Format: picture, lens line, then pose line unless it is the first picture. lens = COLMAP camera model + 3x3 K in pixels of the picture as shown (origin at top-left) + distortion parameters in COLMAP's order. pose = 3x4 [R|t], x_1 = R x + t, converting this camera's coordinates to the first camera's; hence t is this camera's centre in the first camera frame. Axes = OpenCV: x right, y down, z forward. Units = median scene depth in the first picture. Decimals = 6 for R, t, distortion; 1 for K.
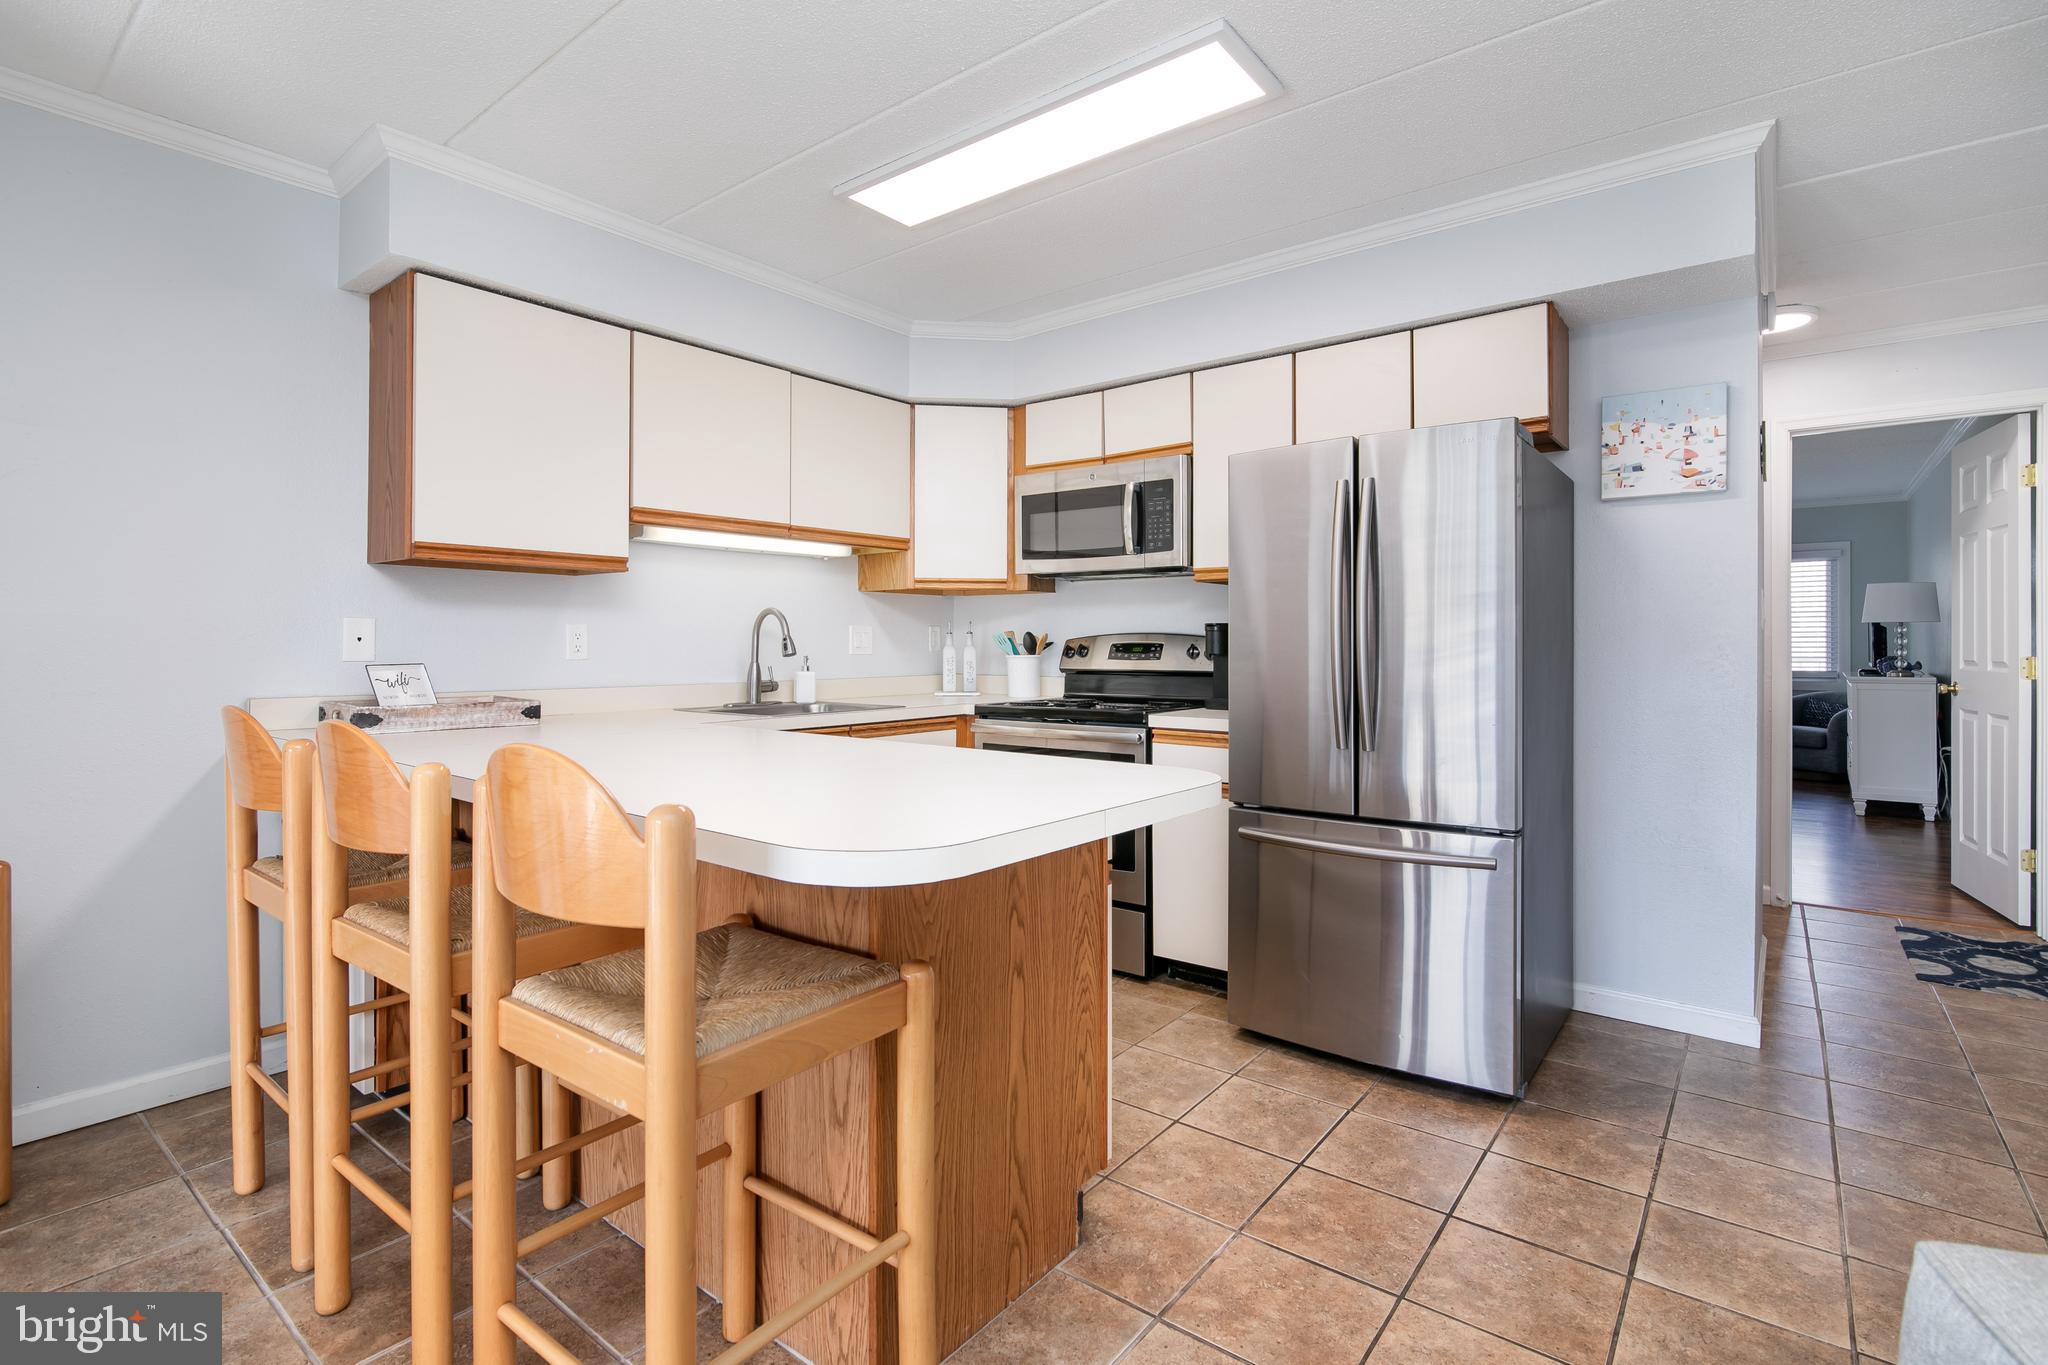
lens RADIAL K [[967.0, 0, 995.3], [0, 967.0, 640.4], [0, 0, 1]] dist [-0.009043, -0.000169]
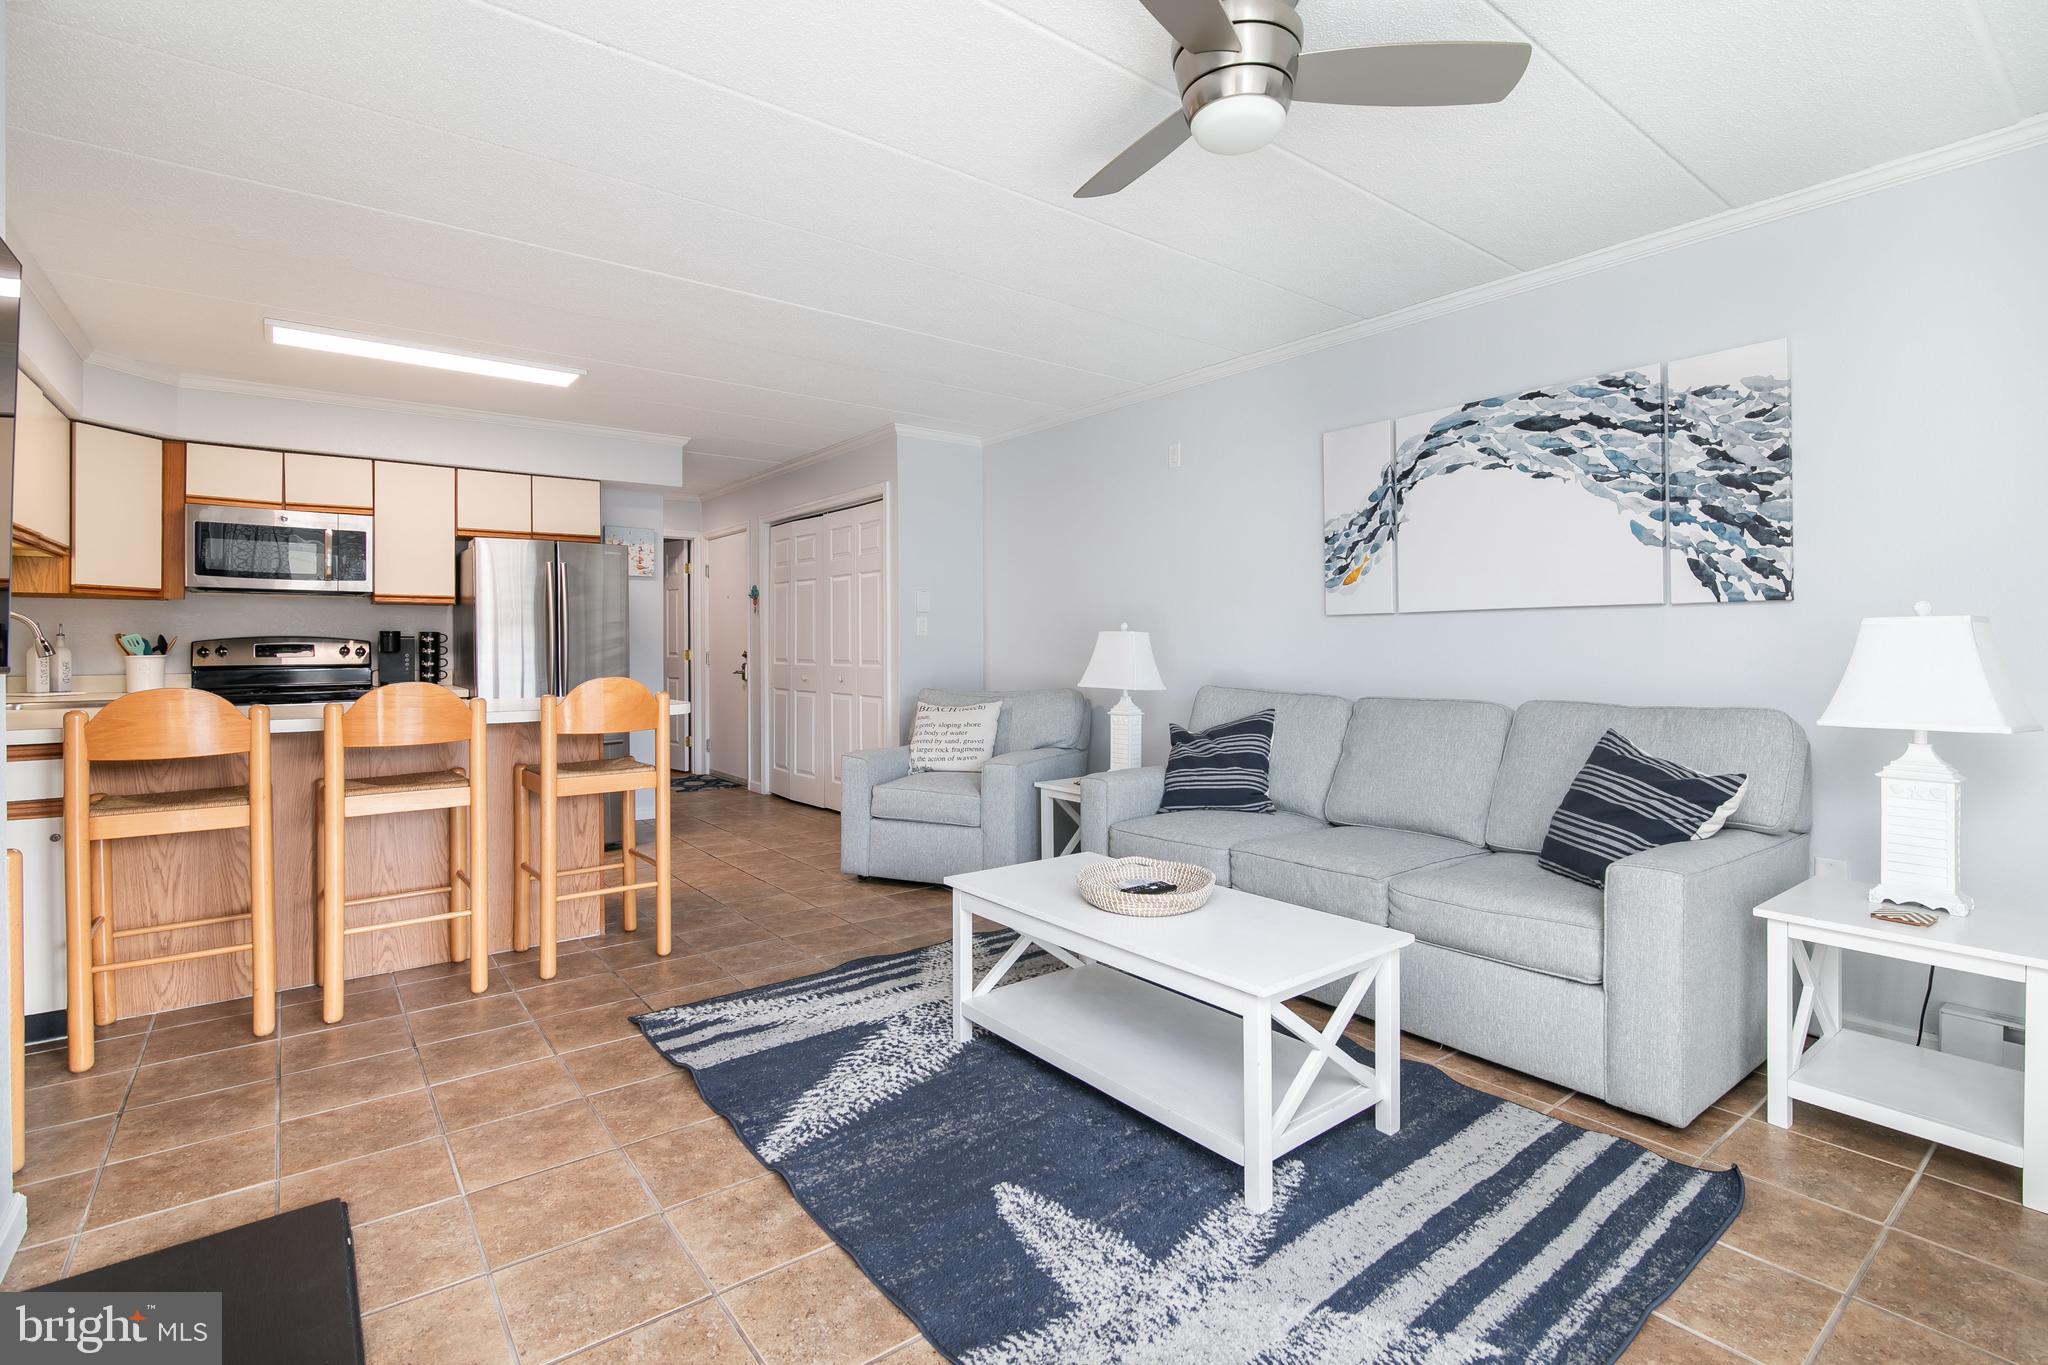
lens RADIAL K [[967.0, 0, 1020.6], [0, 967.0, 642.1], [0, 0, 1]] dist [-0.009043, -0.000169]
pose [[0.226846, -0.000844, 0.973930, -0.984341], [0.000887, 0.999999, 0.000660, 0.000057], [-0.973930, 0.000714, 0.226847, -0.288930]]
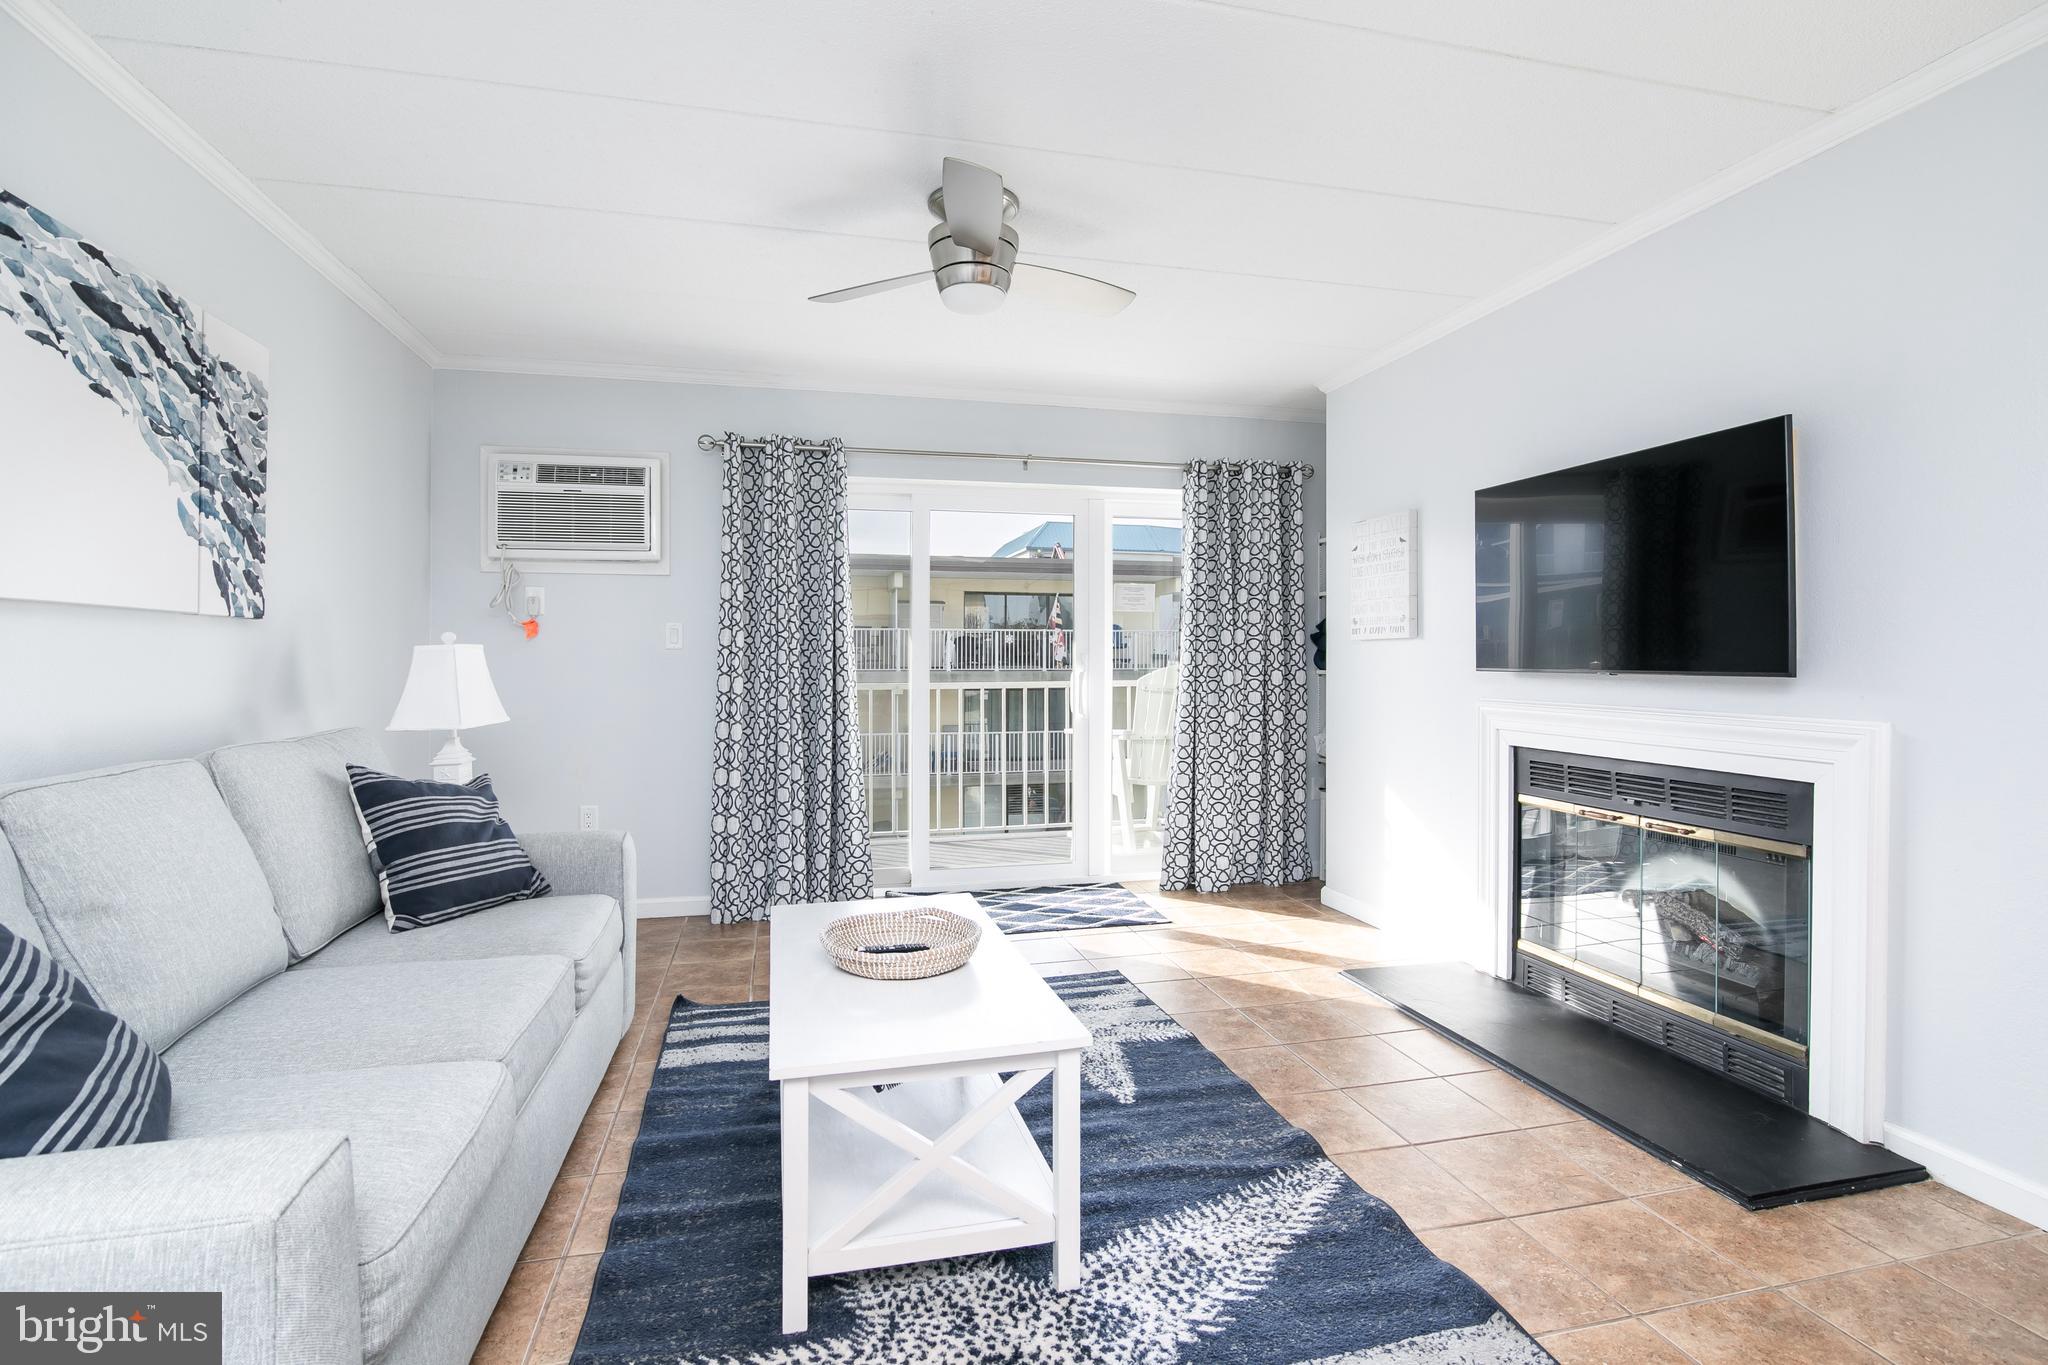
lens RADIAL K [[967.0, 0, 1036.1], [0, 967.0, 663.9], [0, 0, 1]] dist [-0.009043, -0.000169]
pose [[-0.587407, 0.001579, -0.809290, 0.169216], [0.002917, 0.999996, -0.000166, 0.003571], [0.809287, -0.002458, -0.587409, 0.210486]]
